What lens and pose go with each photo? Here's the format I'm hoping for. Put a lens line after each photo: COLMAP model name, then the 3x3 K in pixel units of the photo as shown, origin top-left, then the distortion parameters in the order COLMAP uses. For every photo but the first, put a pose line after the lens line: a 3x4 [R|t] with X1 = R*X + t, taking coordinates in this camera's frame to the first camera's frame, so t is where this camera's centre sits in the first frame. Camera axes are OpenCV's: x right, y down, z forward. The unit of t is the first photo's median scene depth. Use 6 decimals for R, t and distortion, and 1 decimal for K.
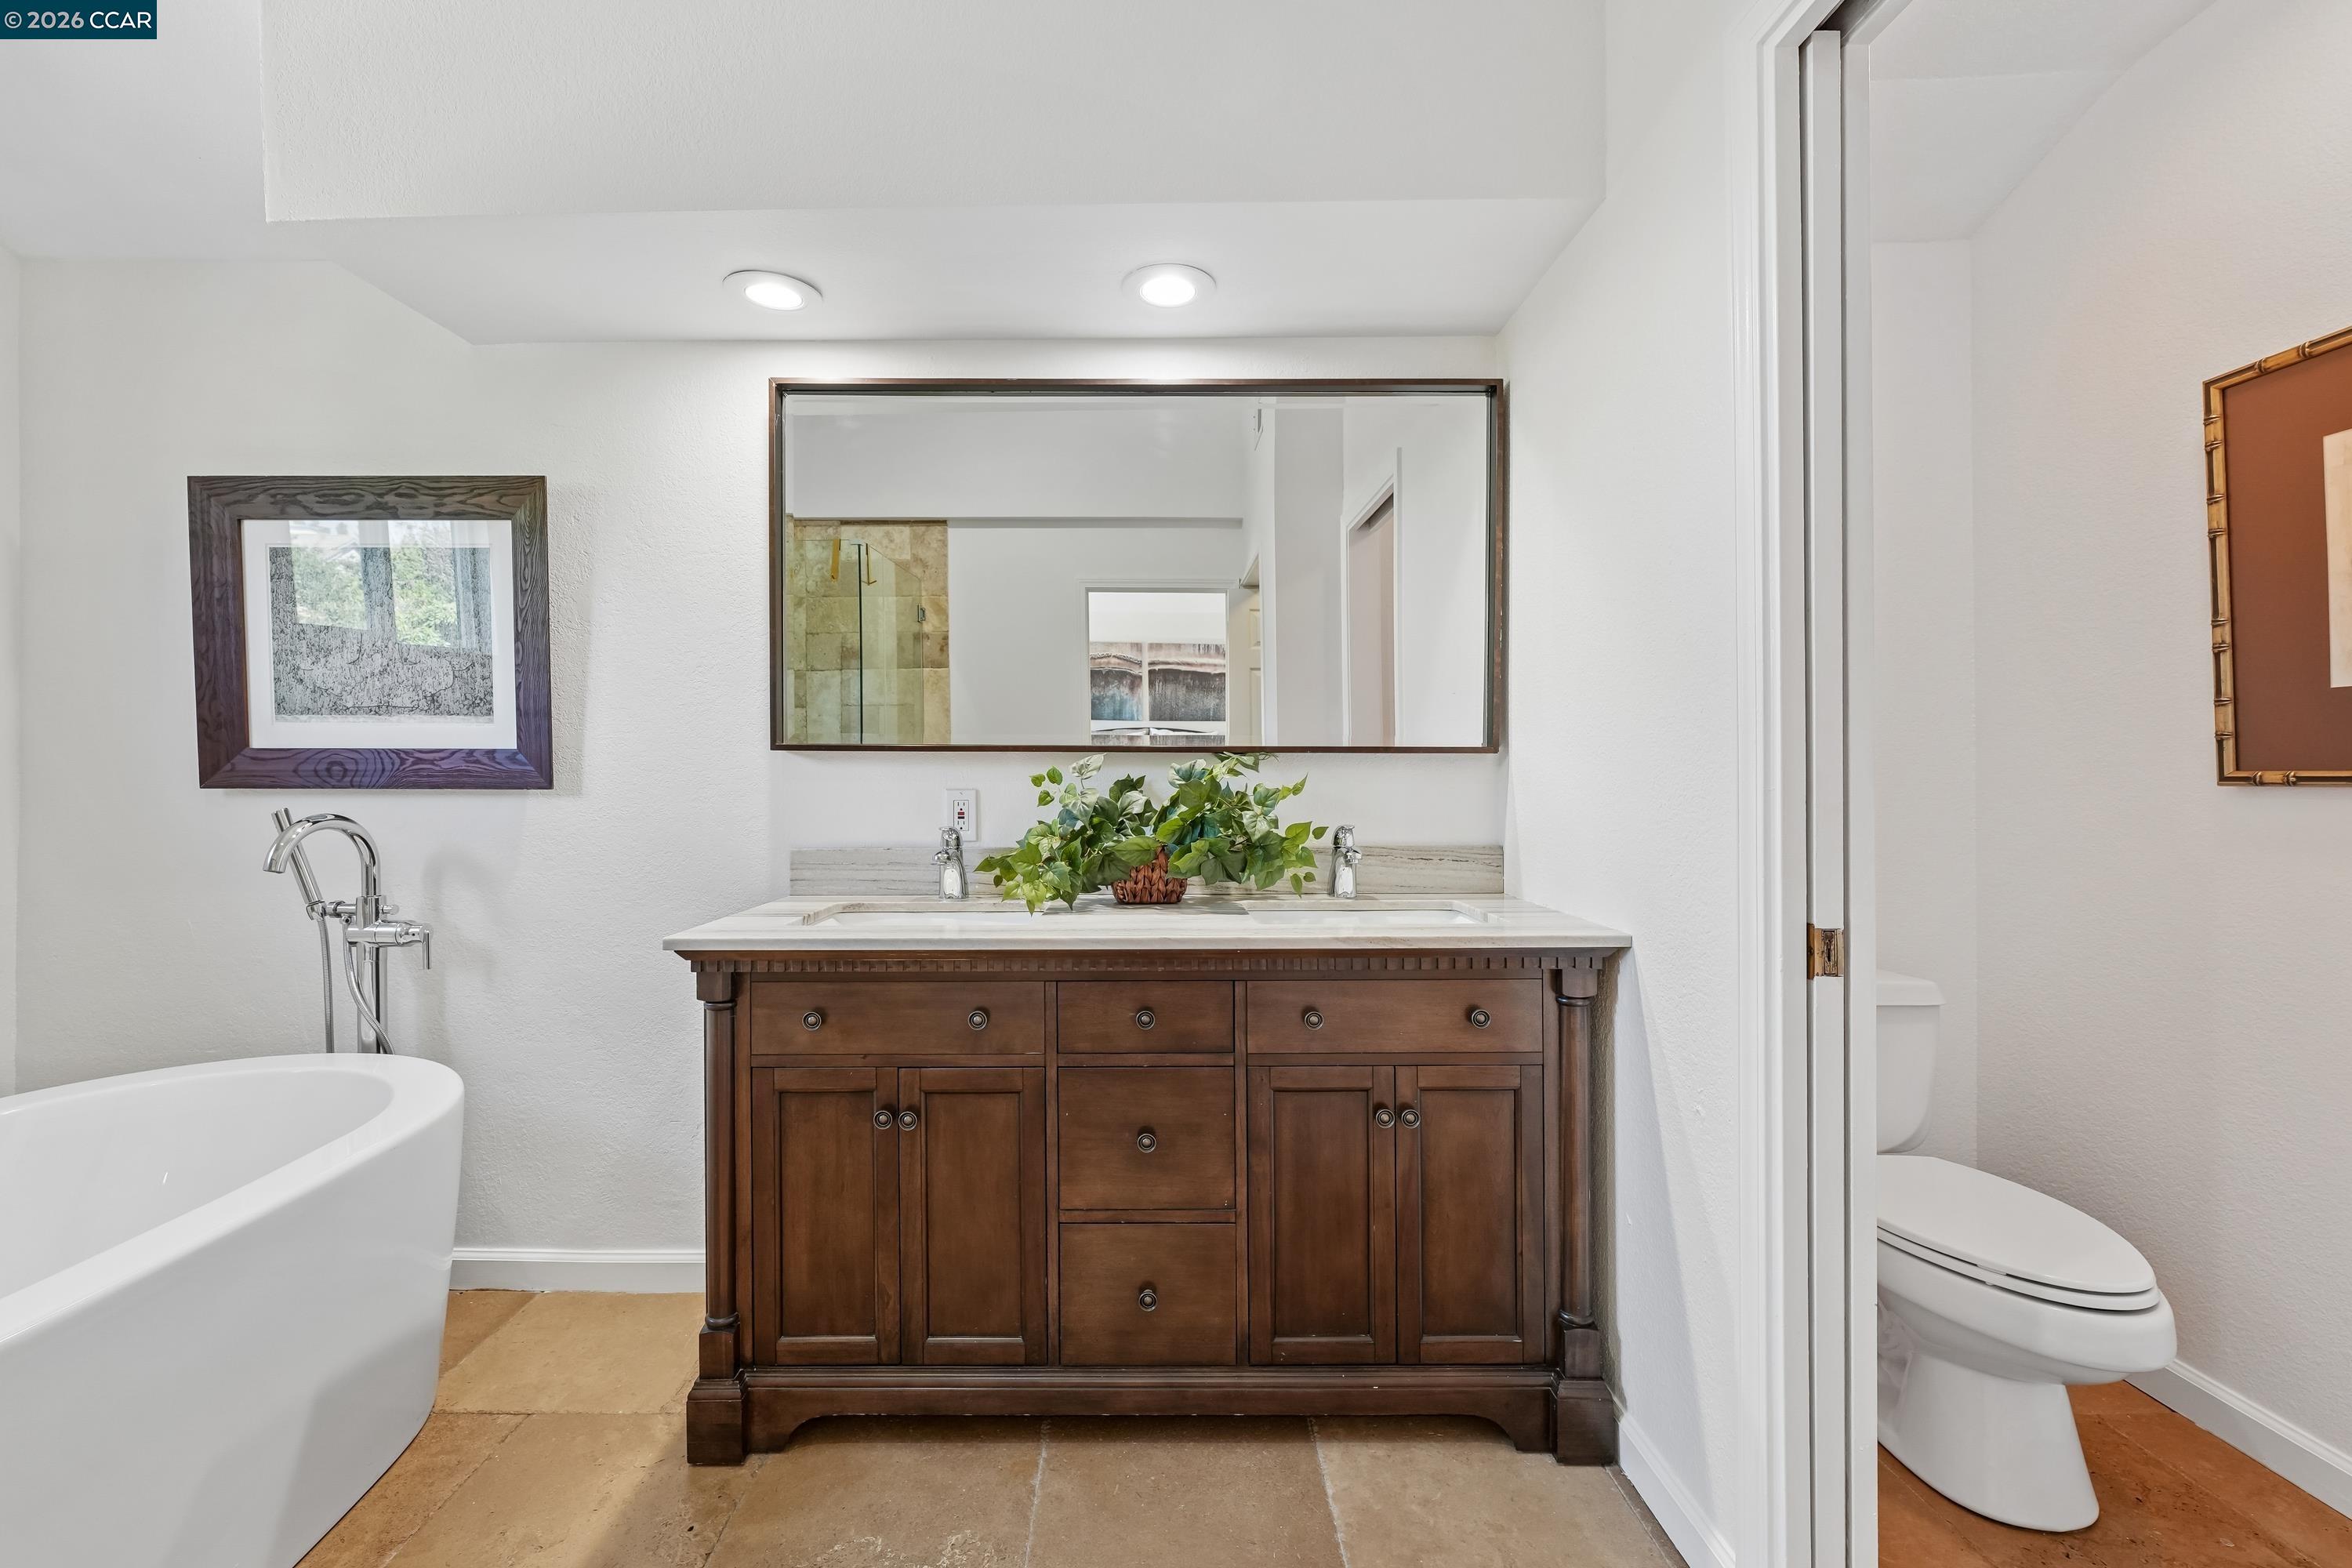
lens RADIAL K [[938.9, 0, 1151.7], [0, 938.9, 780.0], [0, 0, 1]] dist [-0.003205, 0.000972]
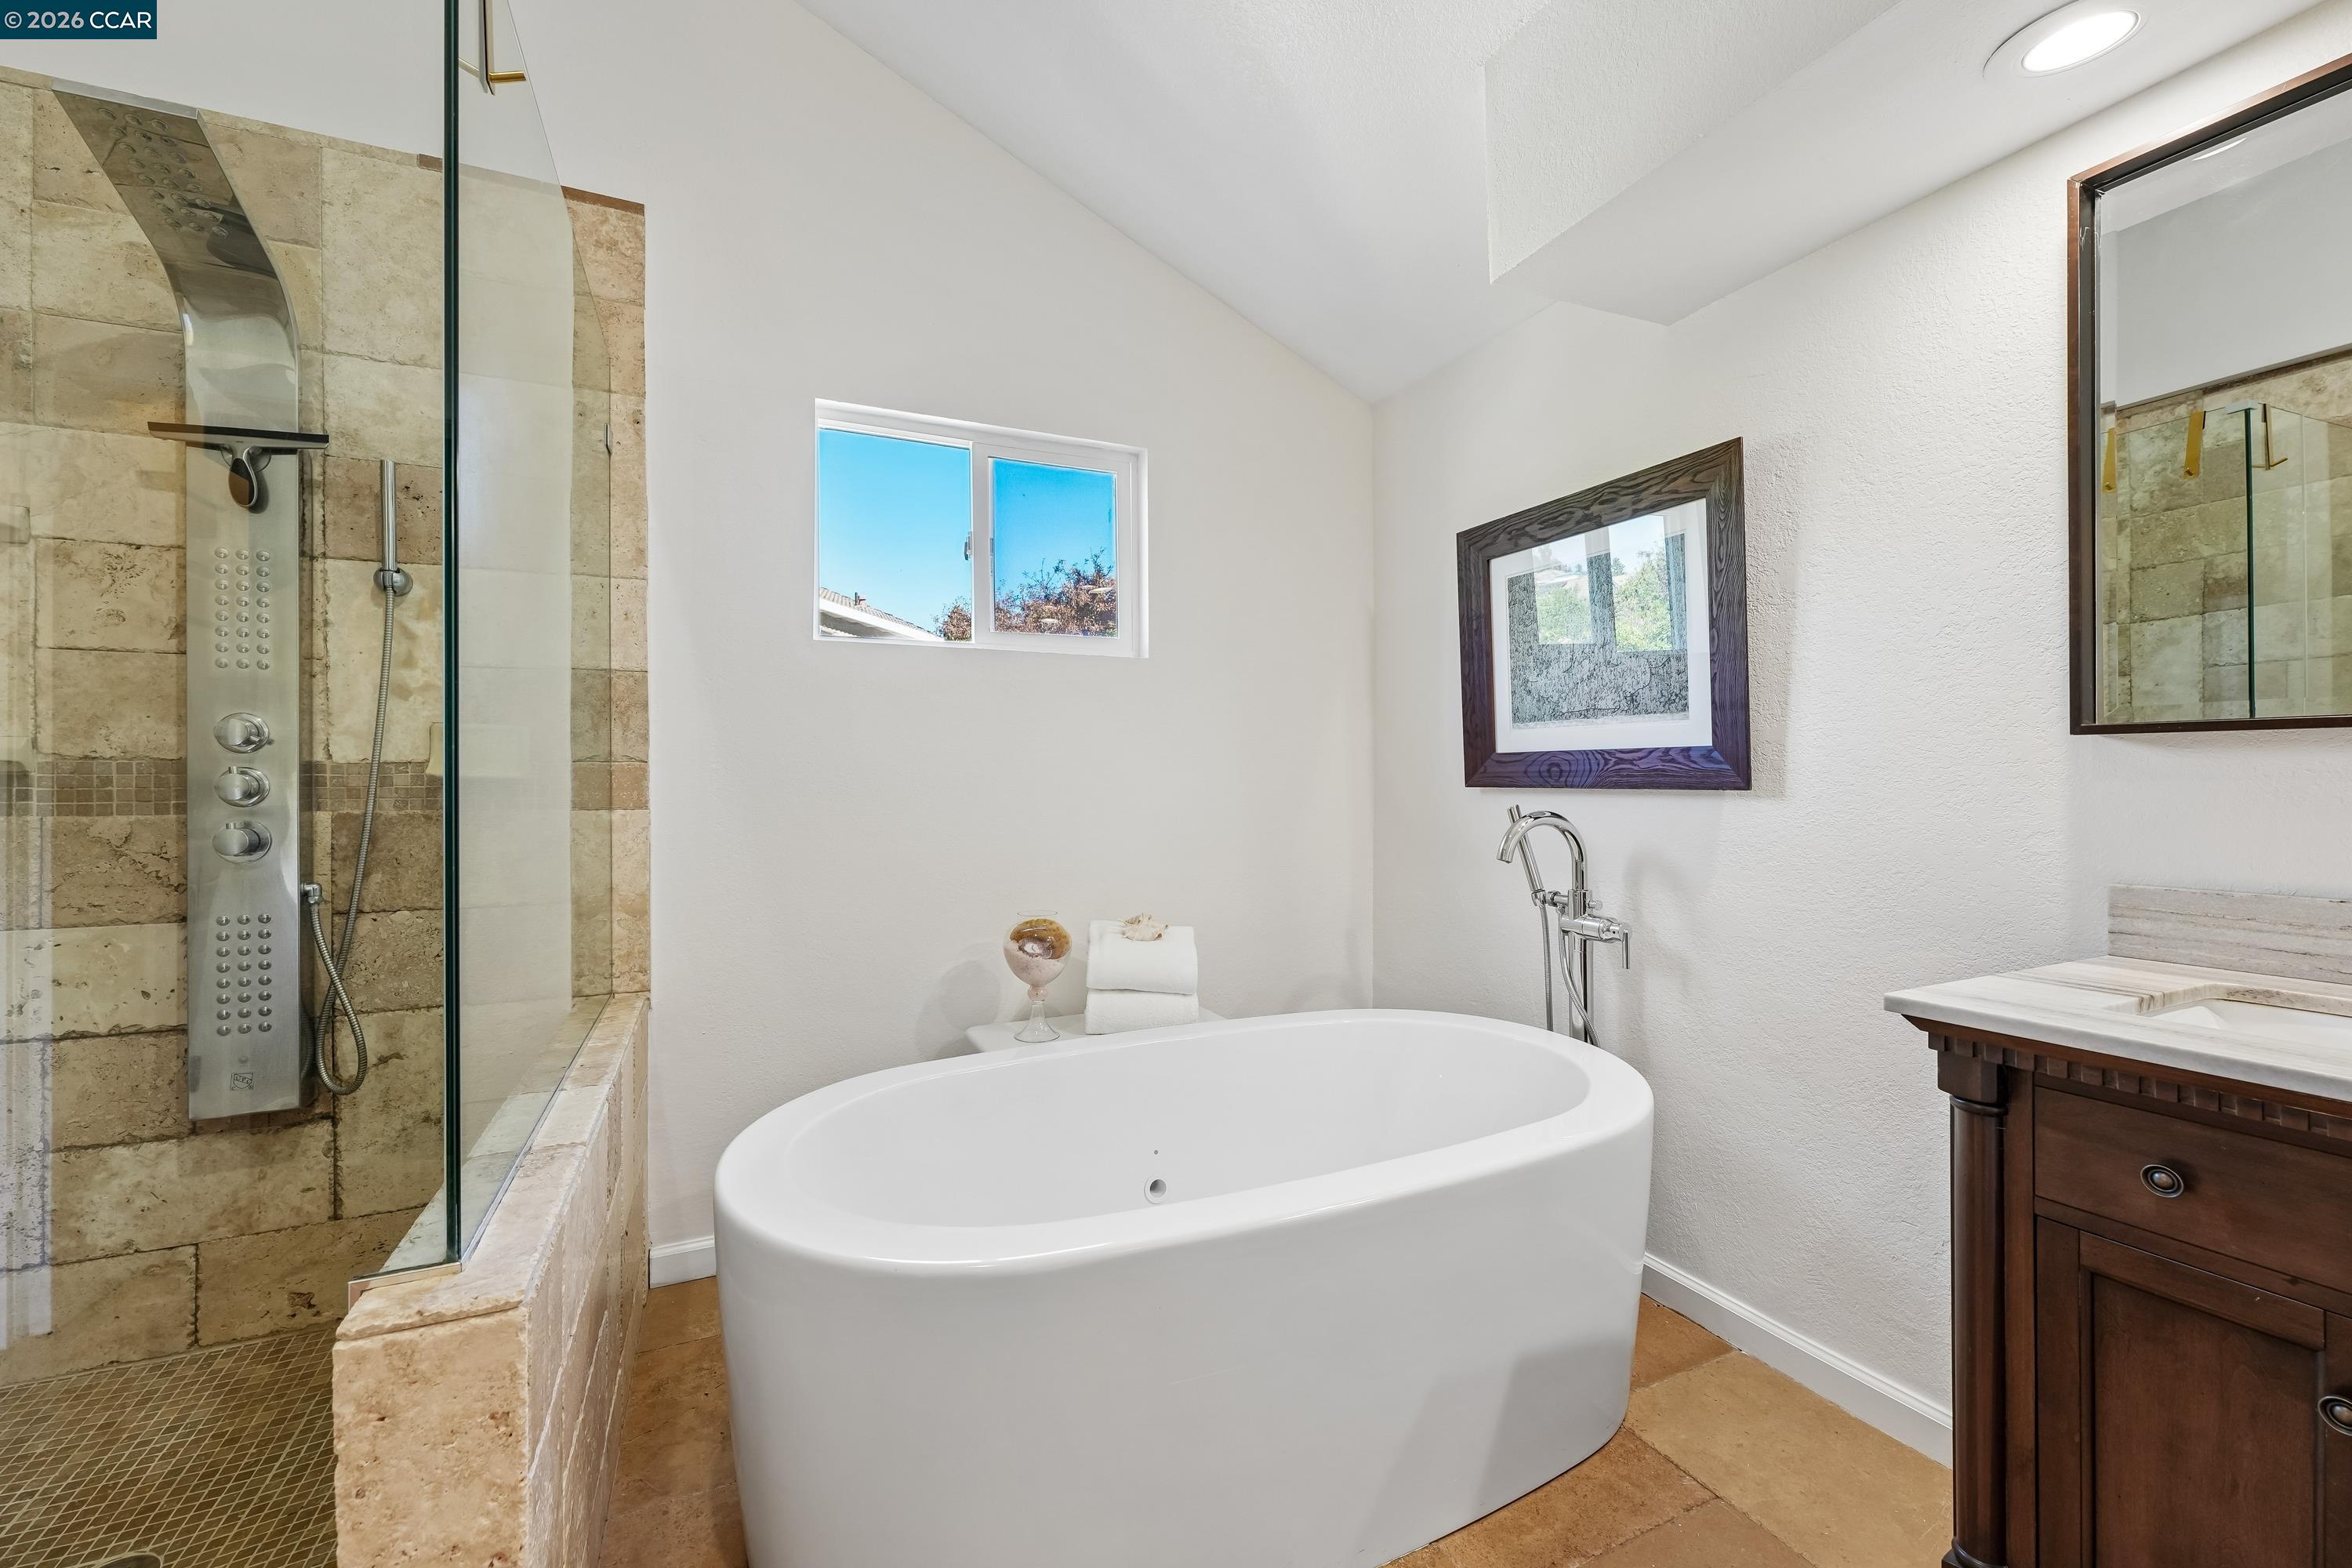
lens RADIAL K [[938.9, 0, 1151.1], [0, 938.9, 783.9], [0, 0, 1]] dist [-0.003205, 0.000972]
pose [[0.399350, 0.002695, -0.916795, -0.059638], [0.004576, 0.999977, 0.004933, -0.003159], [0.916787, -0.006165, 0.399329, 0.140751]]
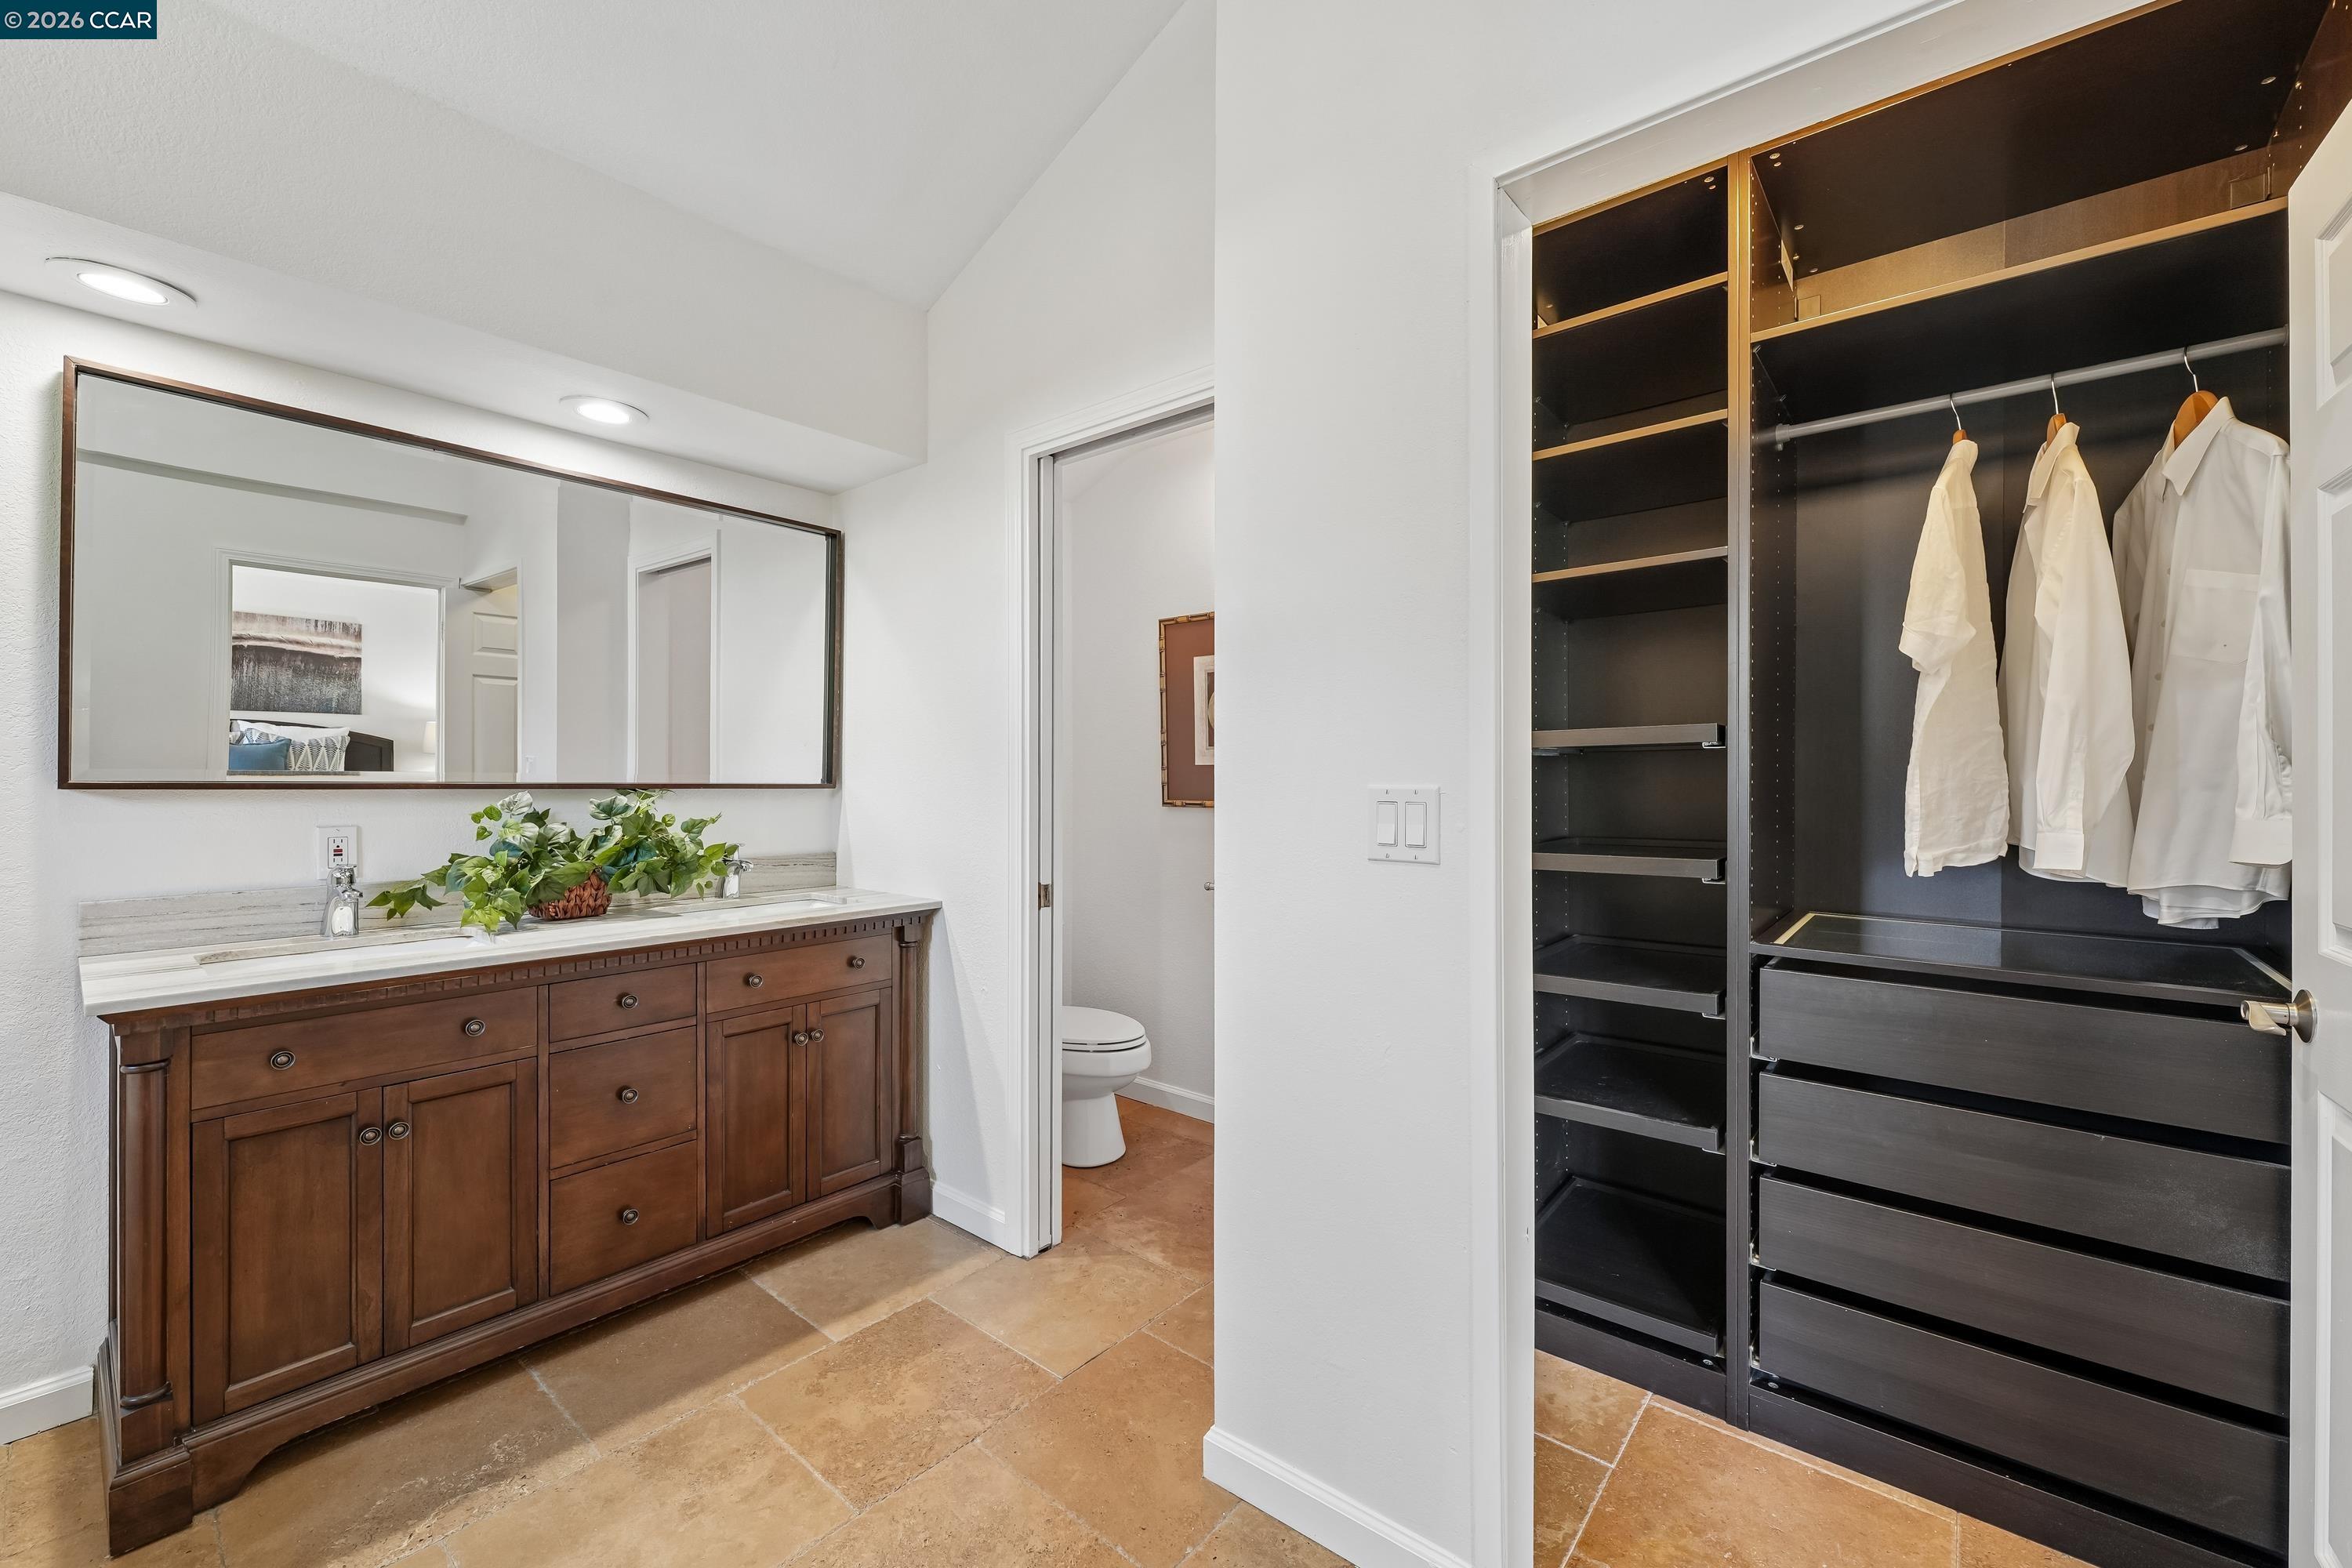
lens RADIAL K [[938.9, 0, 1163.2], [0, 938.9, 774.3], [0, 0, 1]] dist [-0.003205, 0.000972]
pose [[0.645914, 0.006340, 0.763384, -0.443085], [-0.003653, 0.999980, -0.005215, -0.048280], [-0.763401, 0.000580, 0.645924, -0.346356]]
